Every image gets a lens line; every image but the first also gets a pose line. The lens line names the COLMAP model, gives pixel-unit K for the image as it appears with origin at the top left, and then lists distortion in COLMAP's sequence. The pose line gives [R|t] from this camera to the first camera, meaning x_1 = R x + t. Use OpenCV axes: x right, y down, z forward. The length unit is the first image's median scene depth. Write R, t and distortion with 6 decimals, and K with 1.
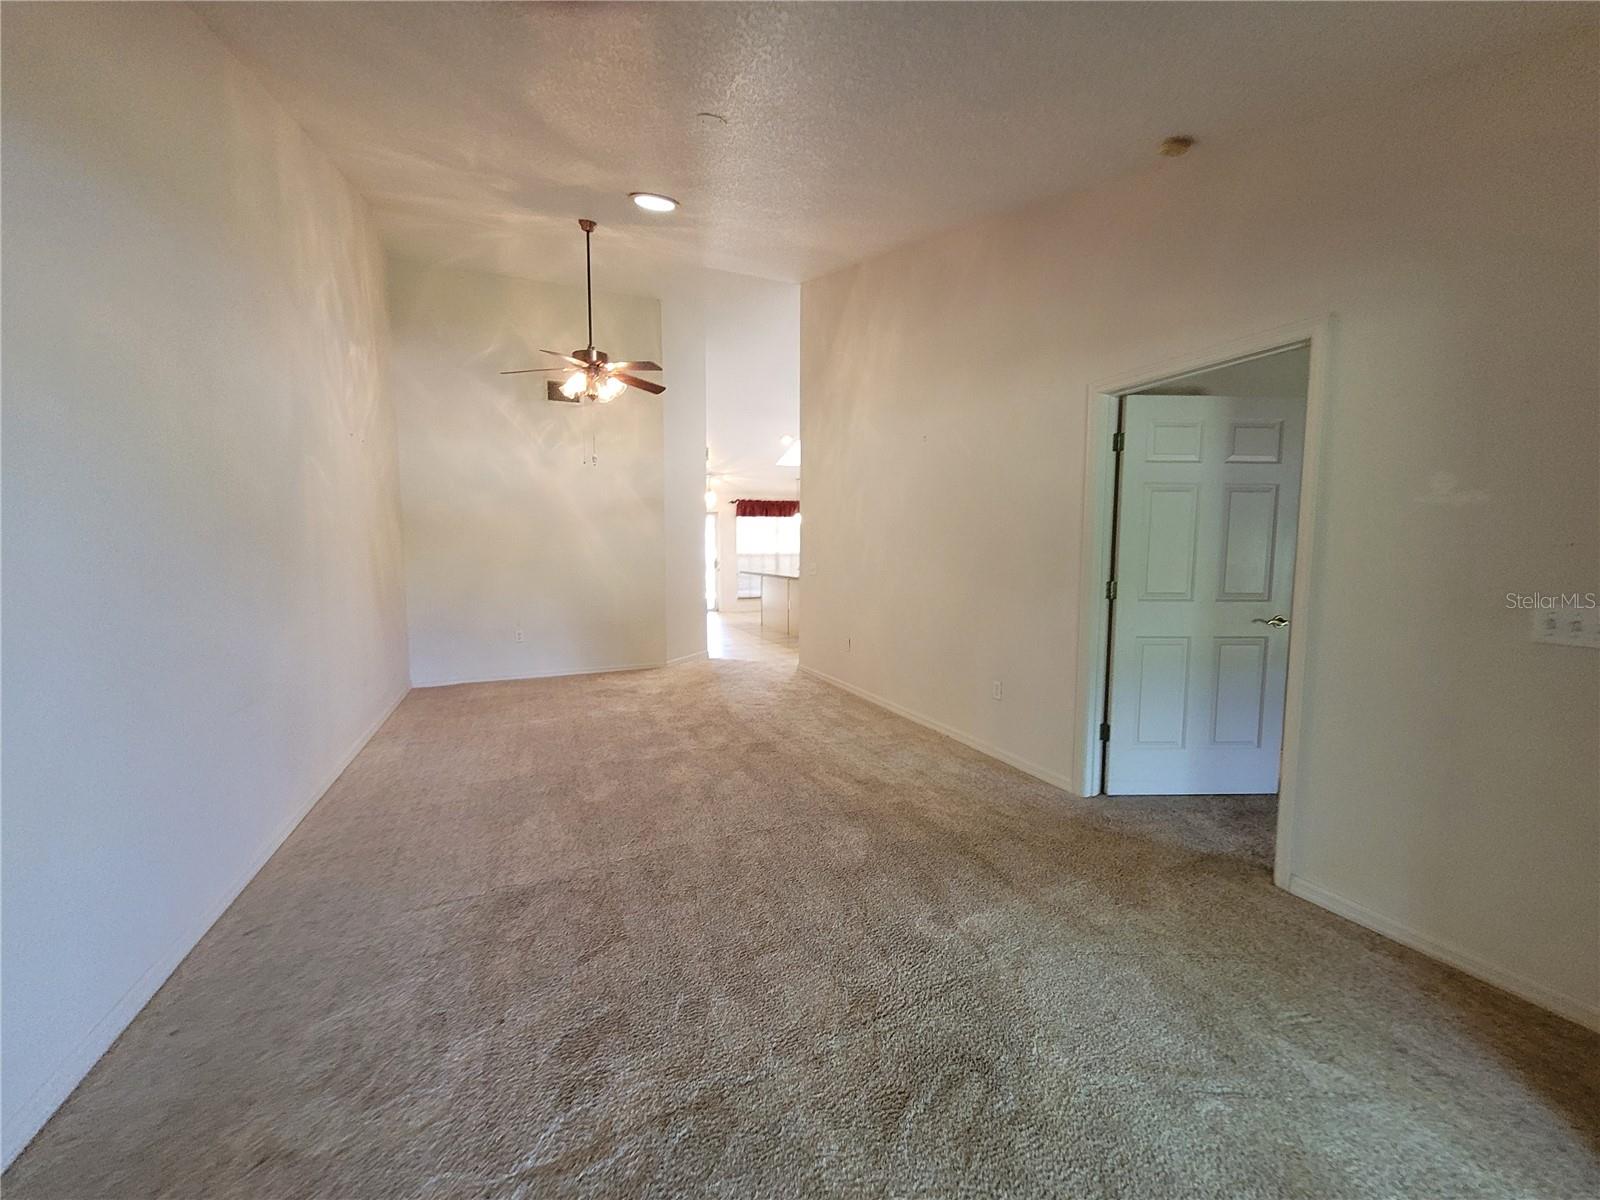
lens RADIAL K [[631.3, 0, 806.4], [0, 631.3, 597.4], [0, 0, 1]] dist [0.001943, 0.000578]
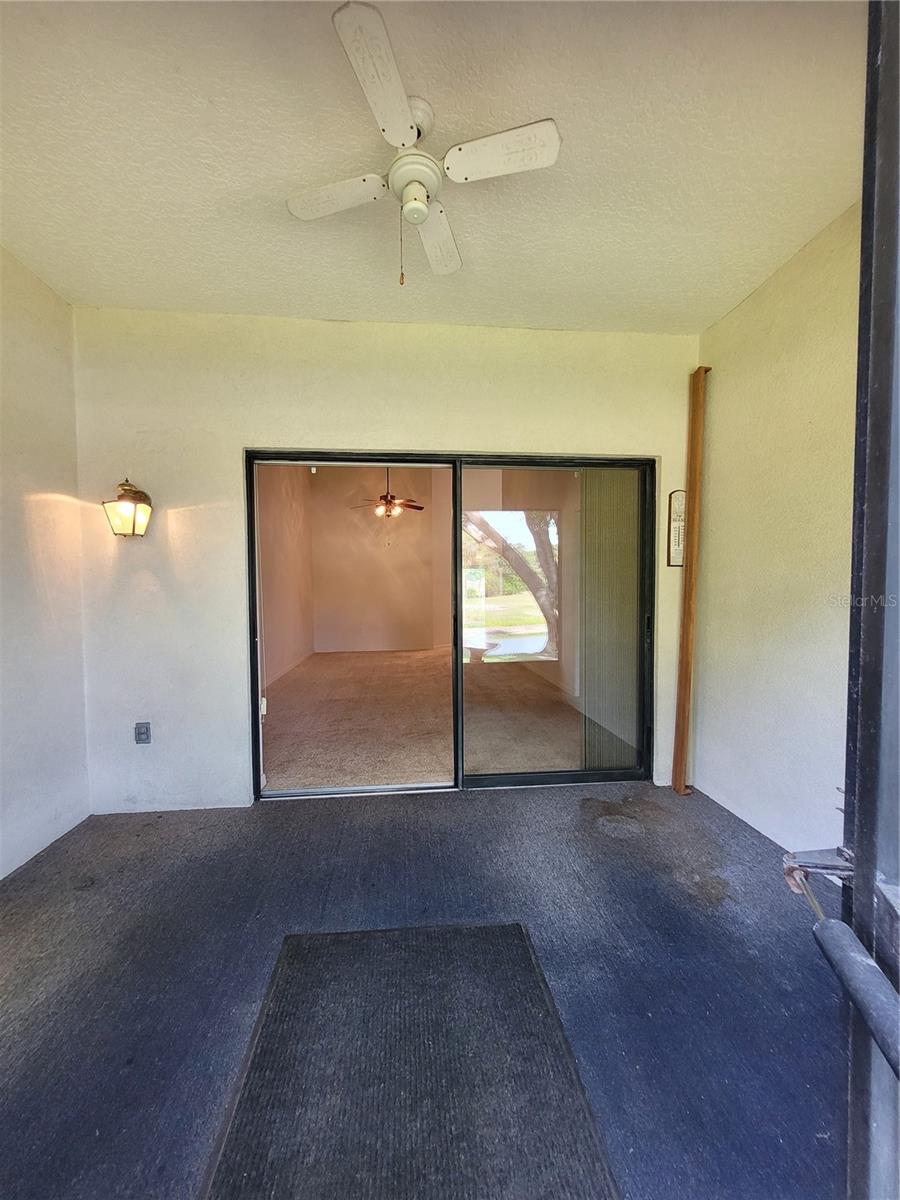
lens RADIAL K [[473.5, 0, 448.1], [0, 473.5, 604.8], [0, 0, 1]] dist [0.001943, 0.000578]
pose [[0.950157, -0.001247, -0.311770, 0.358867], [-0.011574, 0.999162, -0.039271, 0.047507], [0.311558, 0.040922, 0.949346, -0.460383]]
